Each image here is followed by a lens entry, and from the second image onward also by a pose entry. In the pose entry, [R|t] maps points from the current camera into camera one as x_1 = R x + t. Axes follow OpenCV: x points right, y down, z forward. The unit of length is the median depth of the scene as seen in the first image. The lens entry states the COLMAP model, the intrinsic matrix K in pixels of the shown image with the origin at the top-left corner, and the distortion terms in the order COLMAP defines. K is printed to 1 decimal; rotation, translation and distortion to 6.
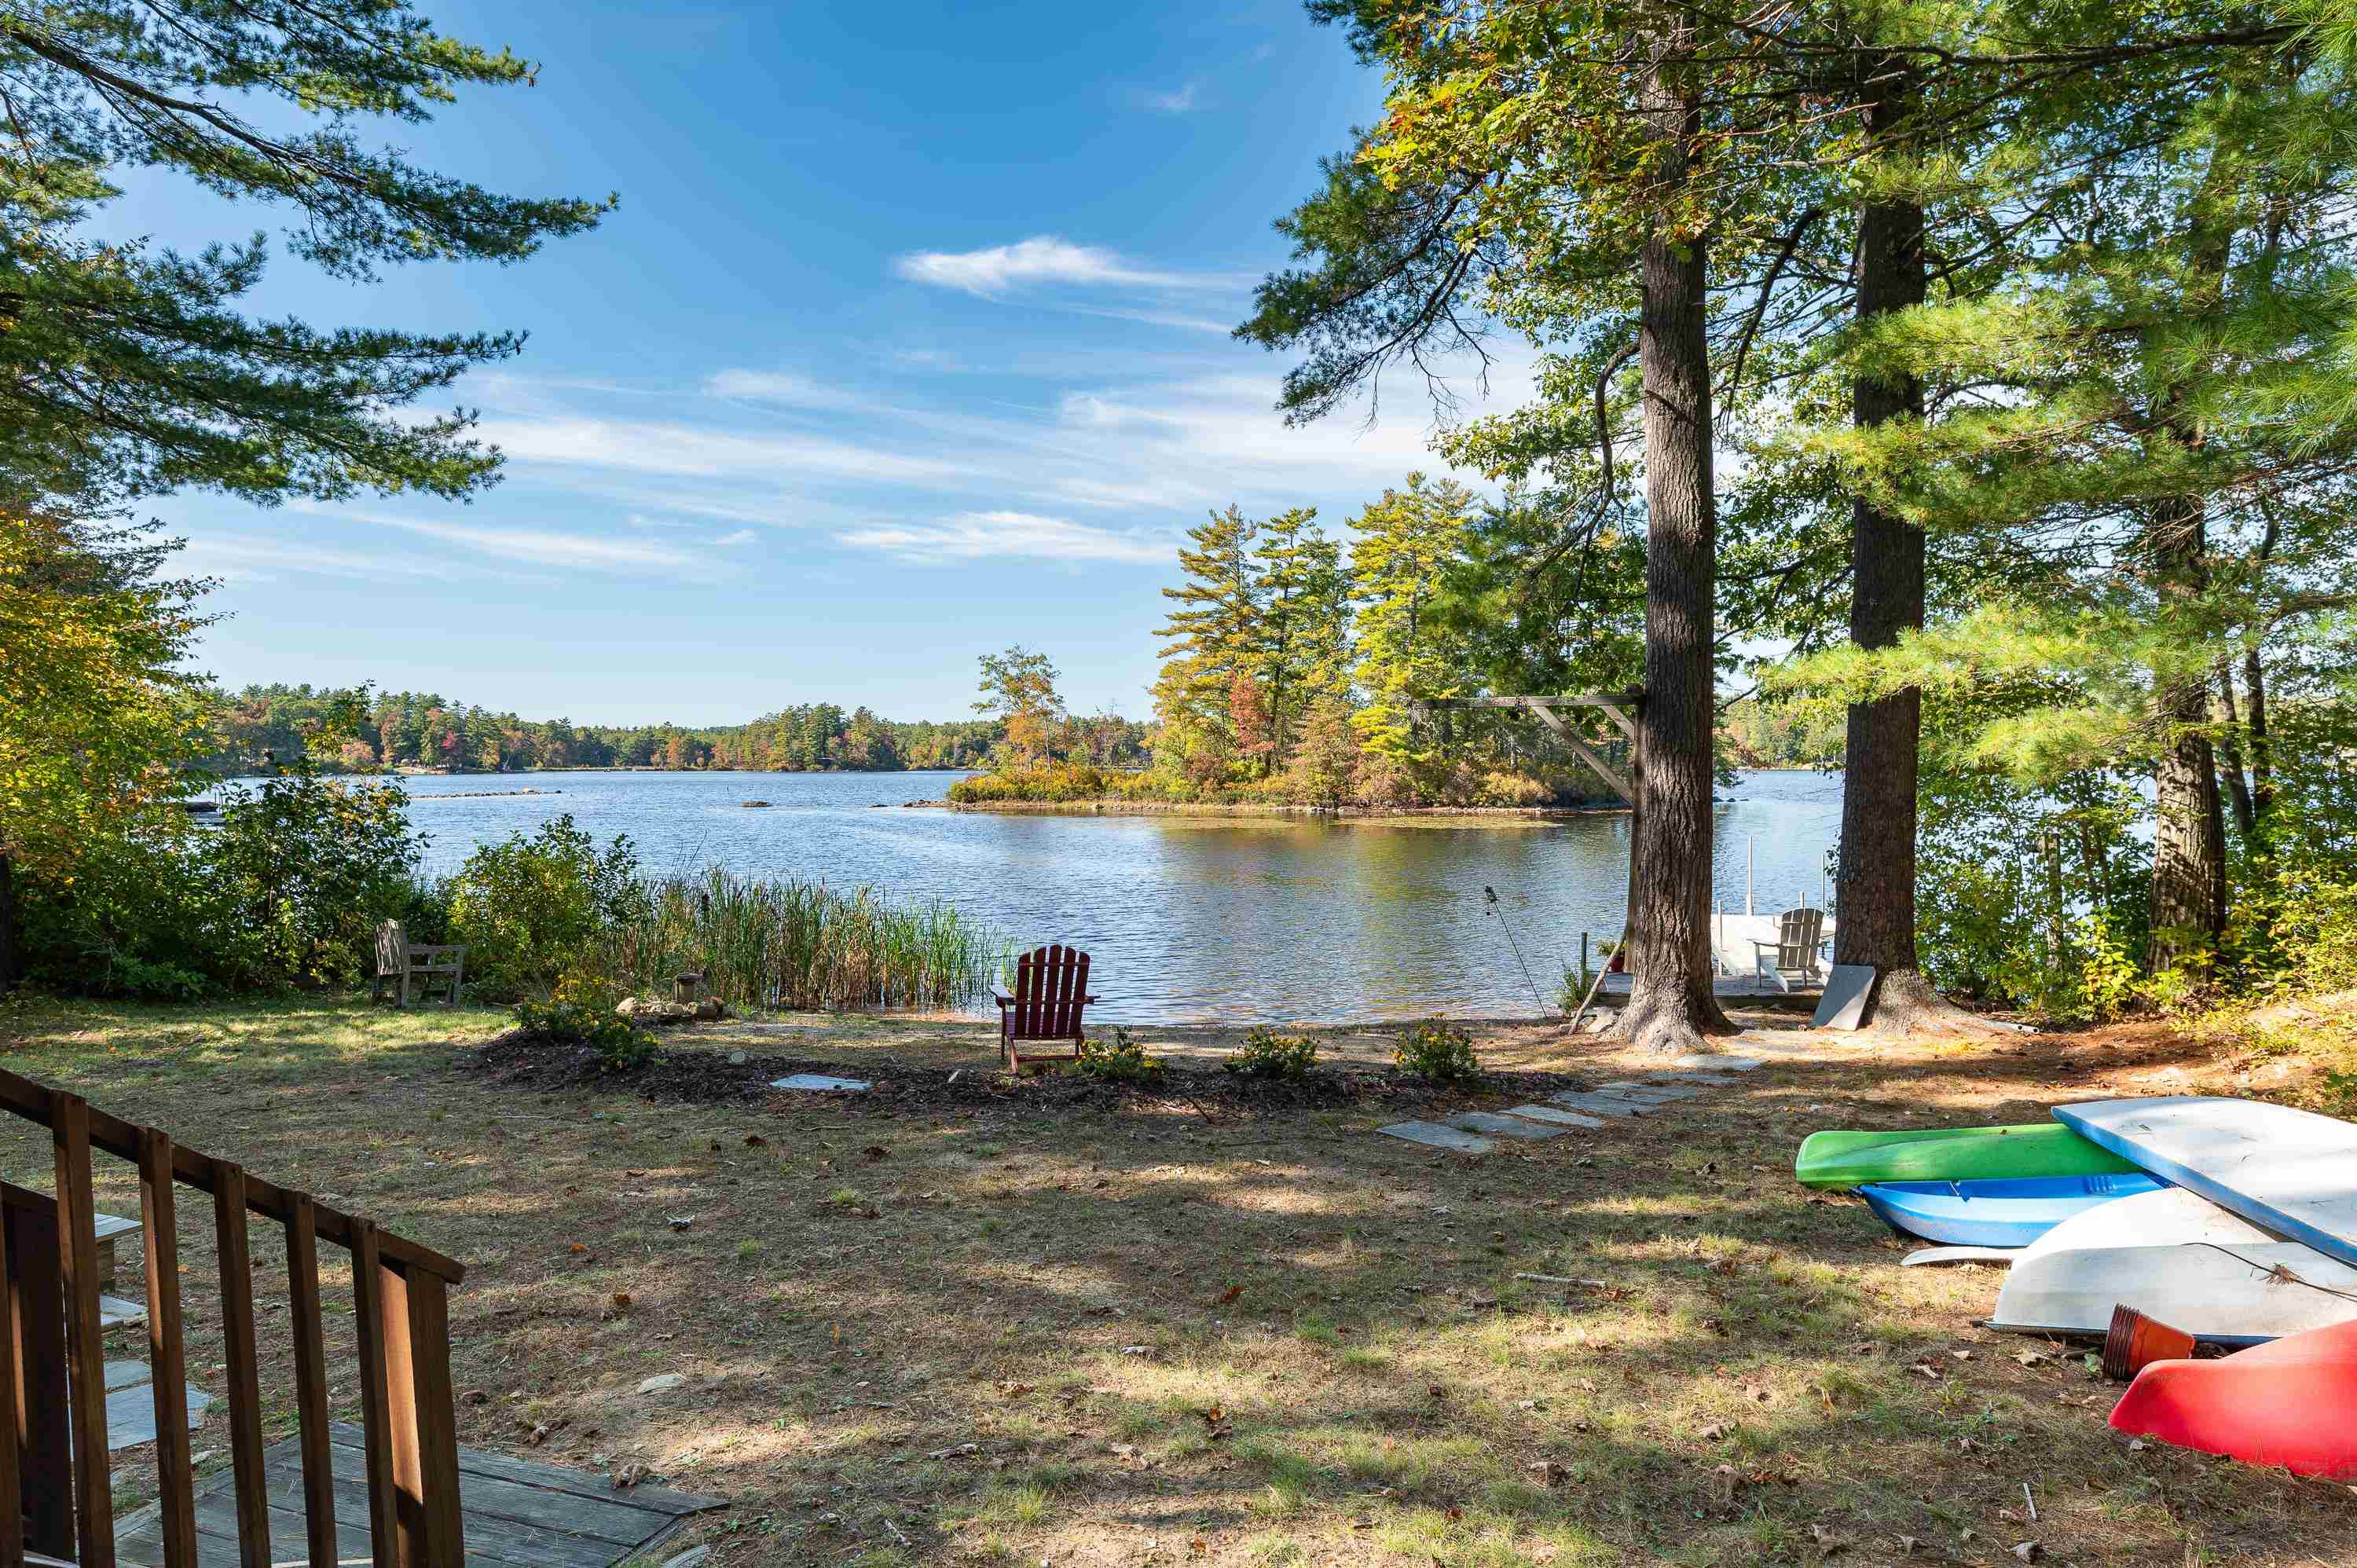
lens RADIAL K [[1503.5, 0, 1187.5], [0, 1503.5, 779.2], [0, 0, 1]] dist [0.049027, -0.002126]
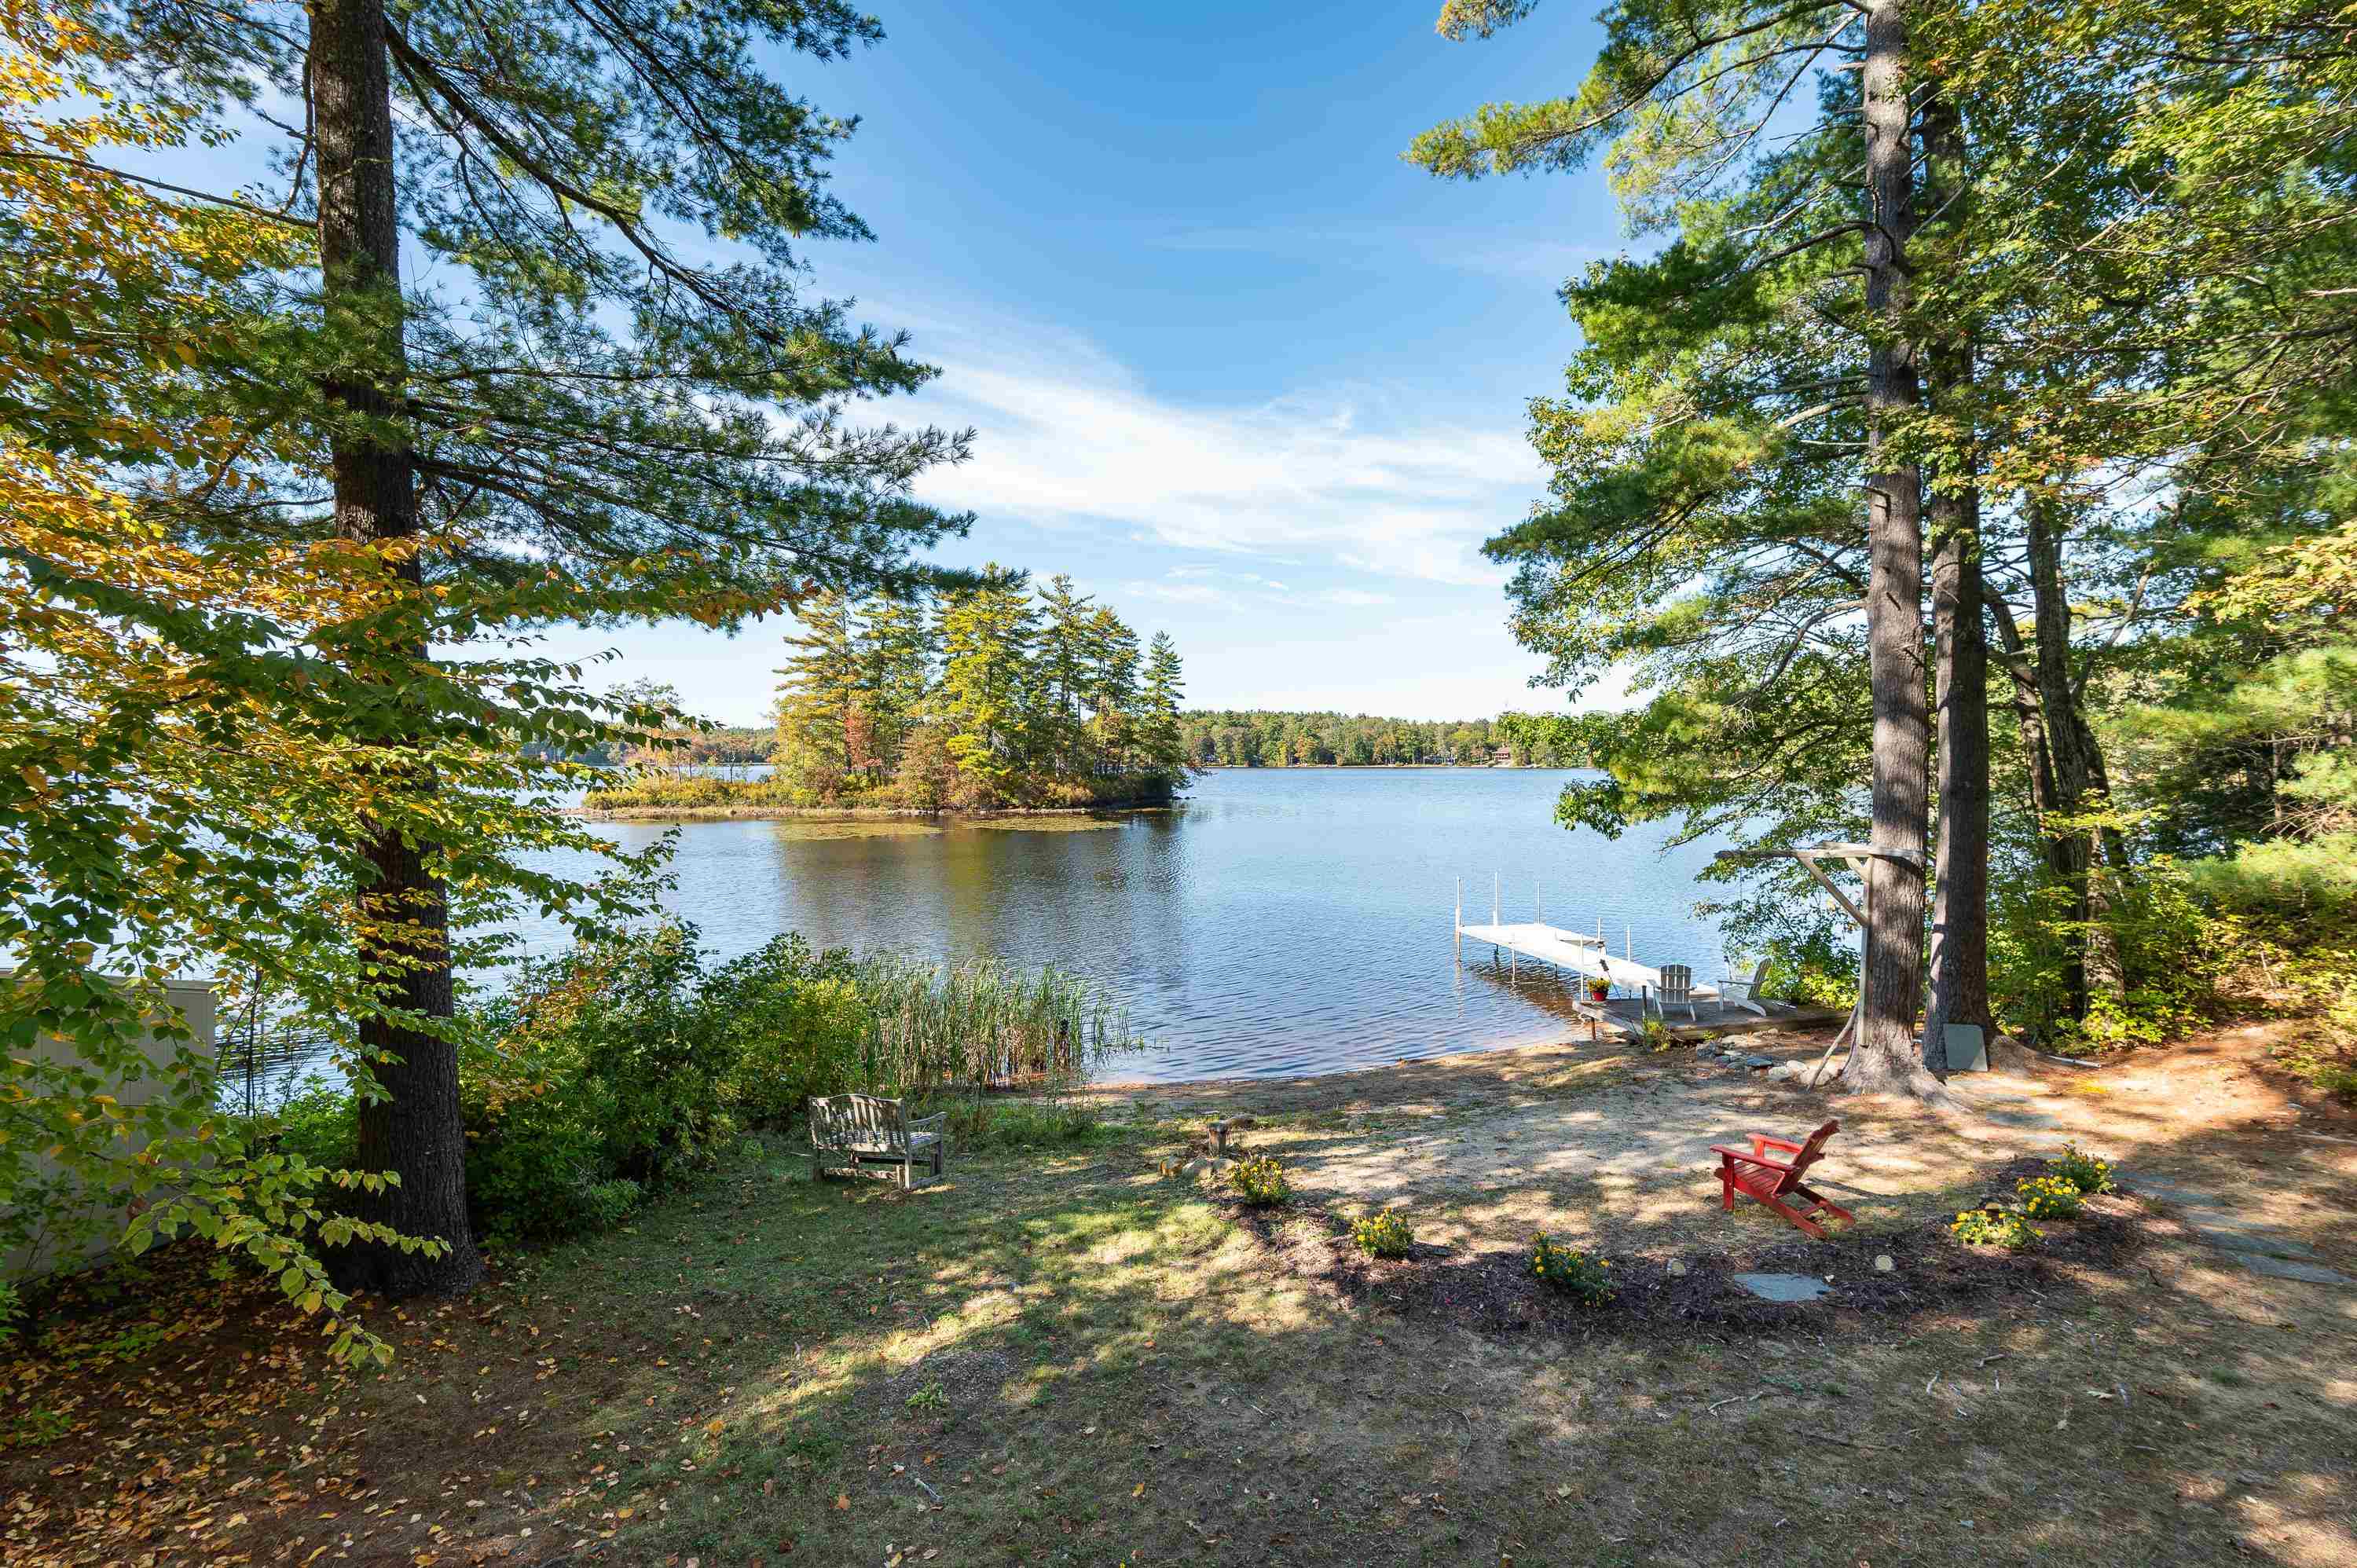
lens RADIAL K [[1064.7, 0, 1197.5], [0, 1064.7, 771.4], [0, 0, 1]] dist [0.009707, 0.000207]
pose [[0.898009, -0.004565, 0.439953, -0.097646], [0.002185, 0.999980, 0.005916, -0.018735], [-0.439972, -0.004352, 0.898001, 0.048728]]
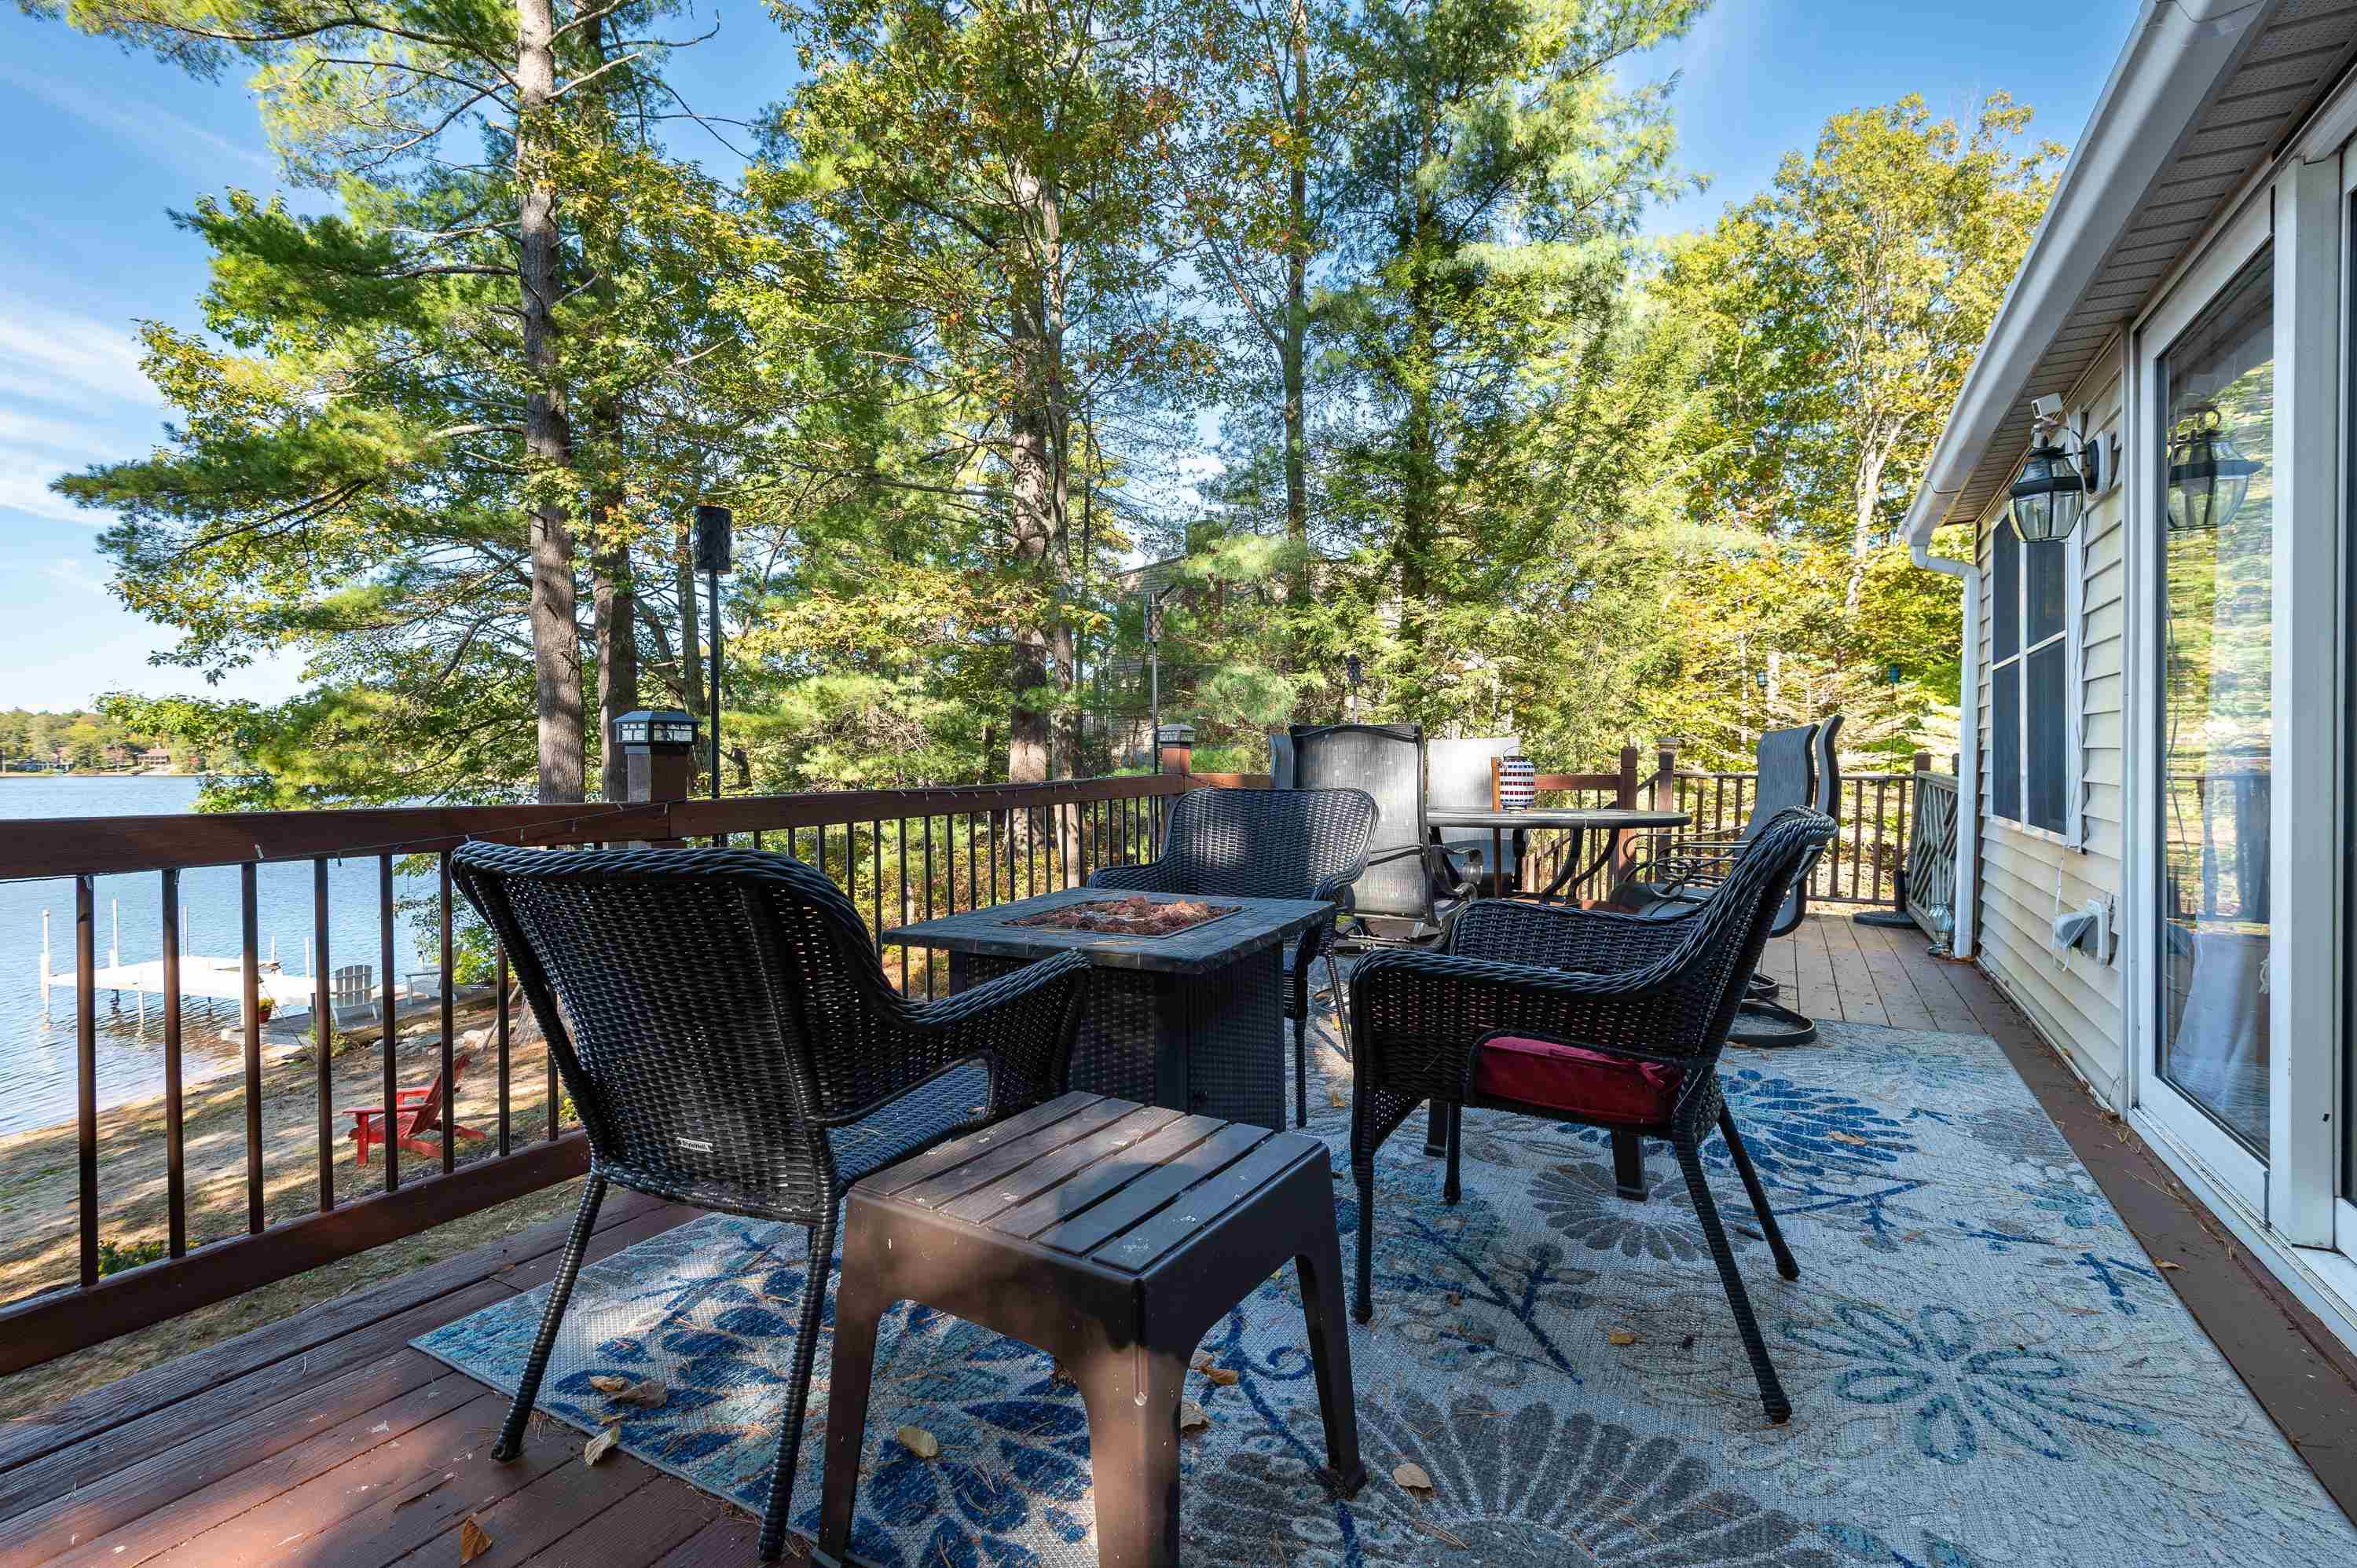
lens RADIAL K [[1064.7, 0, 1143.3], [0, 1064.7, 766.7], [0, 0, 1]] dist [0.009707, 0.000207]
pose [[0.095941, -0.001720, 0.995386, -0.107715], [0.006900, 0.999976, 0.001063, -0.015634], [-0.995363, 0.006767, 0.095950, 0.025786]]
